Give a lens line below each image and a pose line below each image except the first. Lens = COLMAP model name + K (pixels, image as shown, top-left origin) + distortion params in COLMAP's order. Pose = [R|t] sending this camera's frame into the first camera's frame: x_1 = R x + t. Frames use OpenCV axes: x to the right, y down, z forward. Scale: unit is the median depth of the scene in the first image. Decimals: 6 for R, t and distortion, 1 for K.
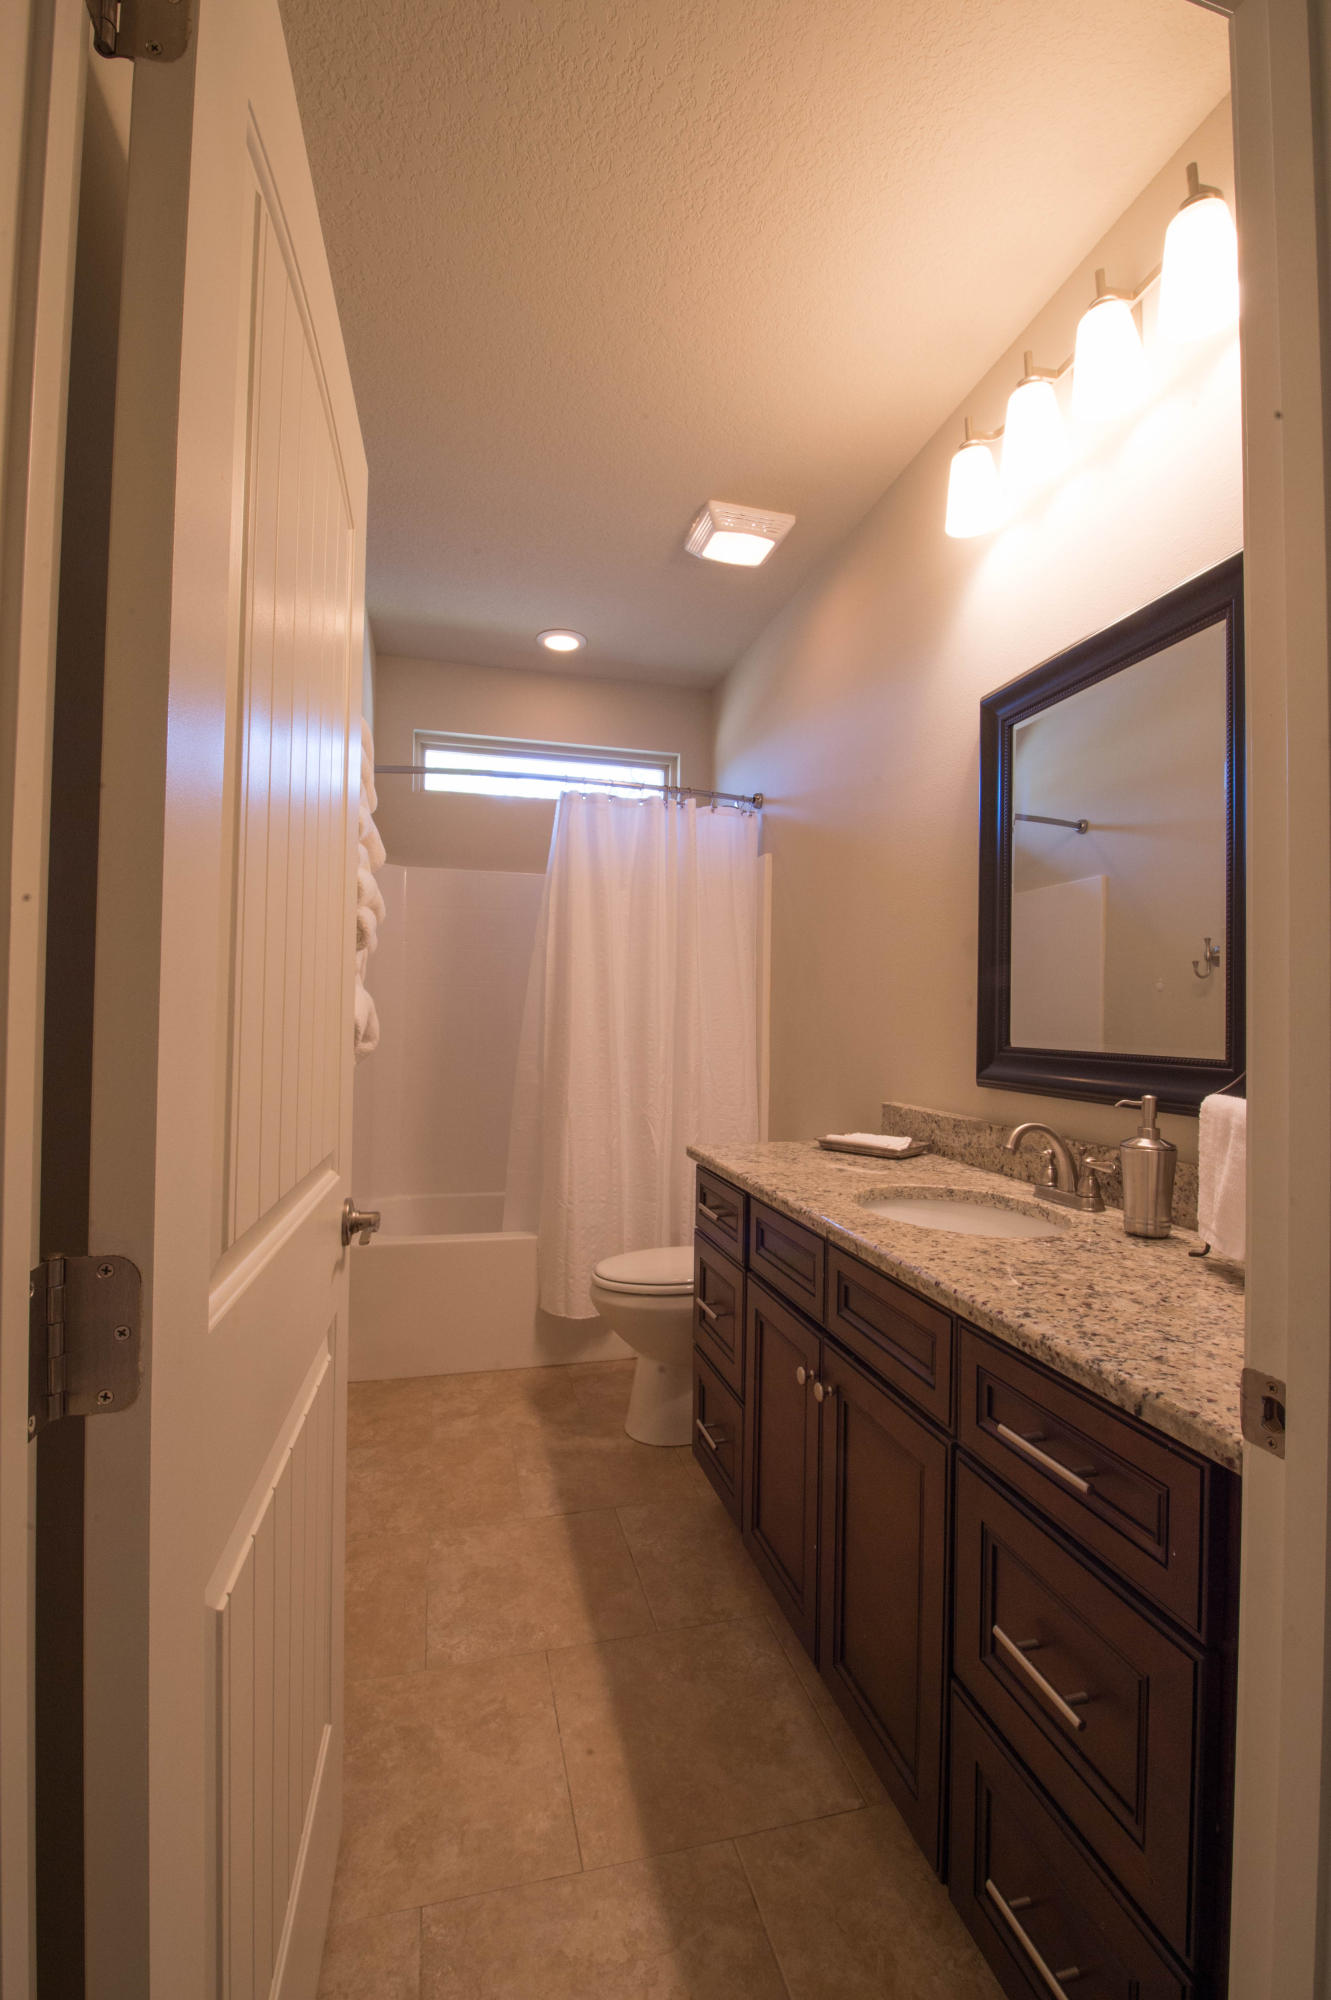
lens RADIAL K [[871.5, 0, 691.2], [0, 871.5, 1058.0], [0, 0, 1]] dist [-0.006393, -0.006893]
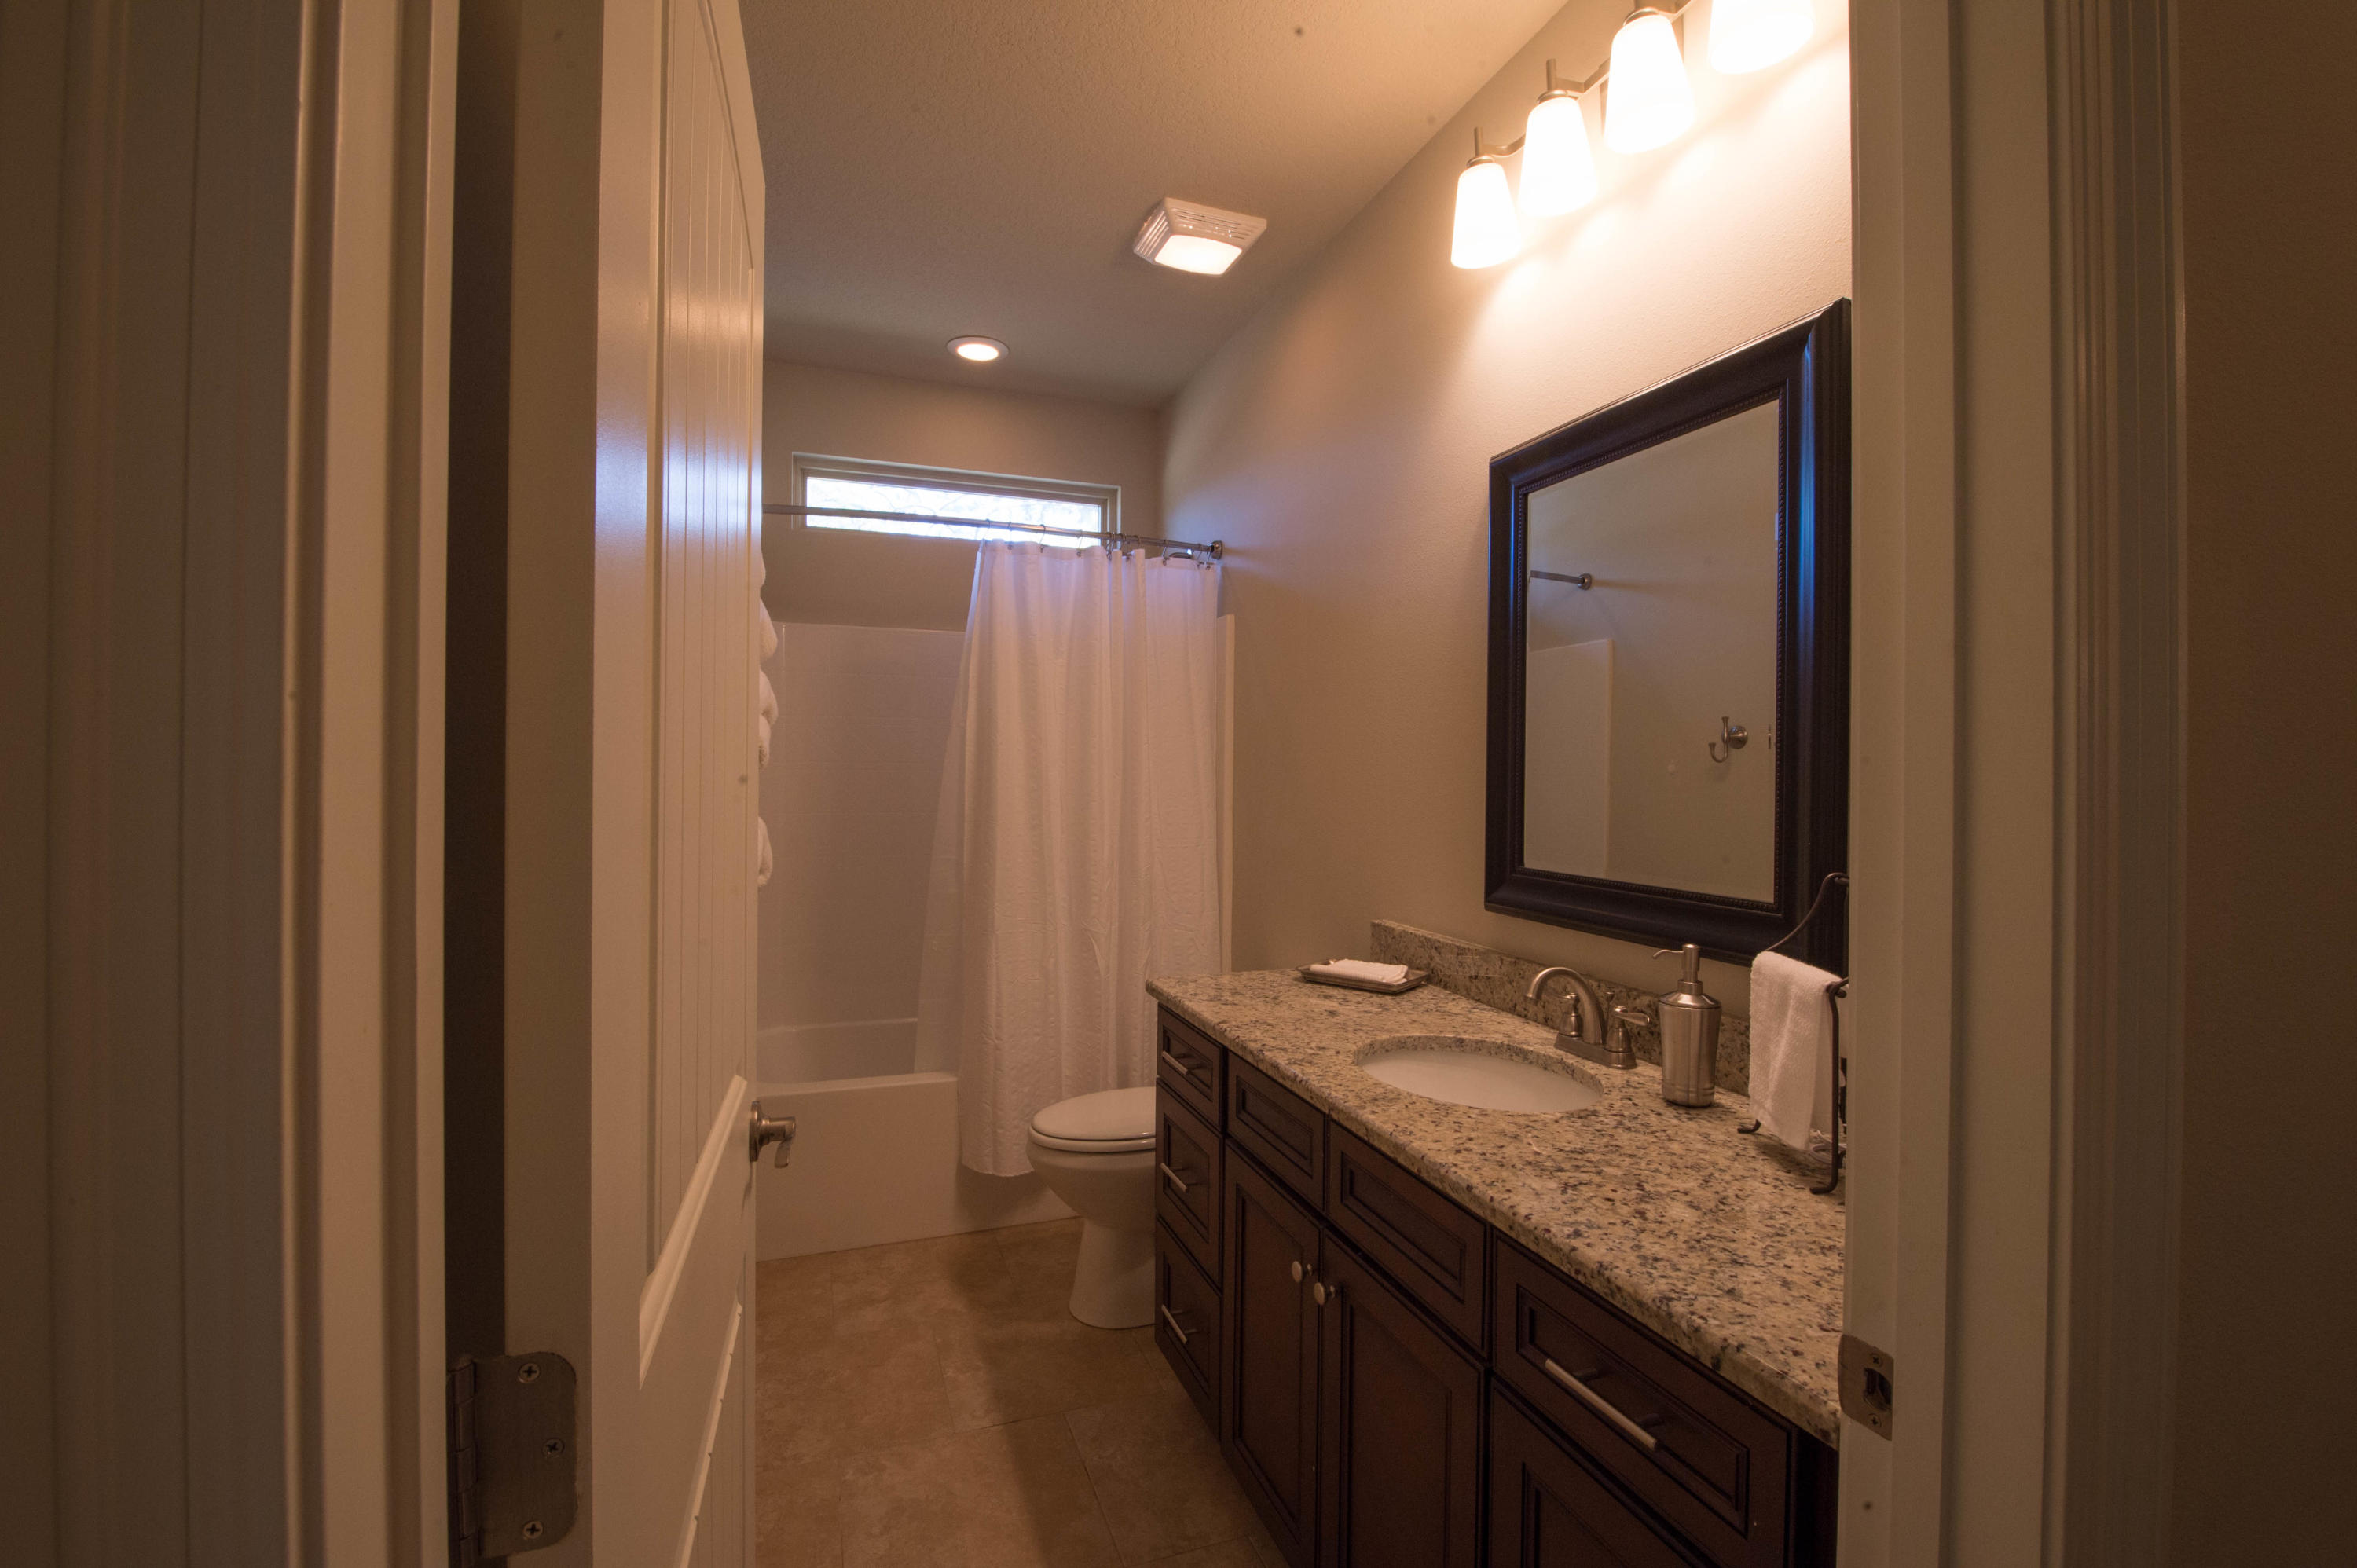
lens RADIAL K [[1027.0, 0, 1178.6], [0, 1027.0, 777.0], [0, 0, 1]] dist [-0.006393, -0.006893]
pose [[0.995539, -0.006445, 0.094135, -0.074314], [0.004657, 0.999805, 0.019192, -0.128756], [-0.094240, -0.018668, 0.995374, 0.017832]]
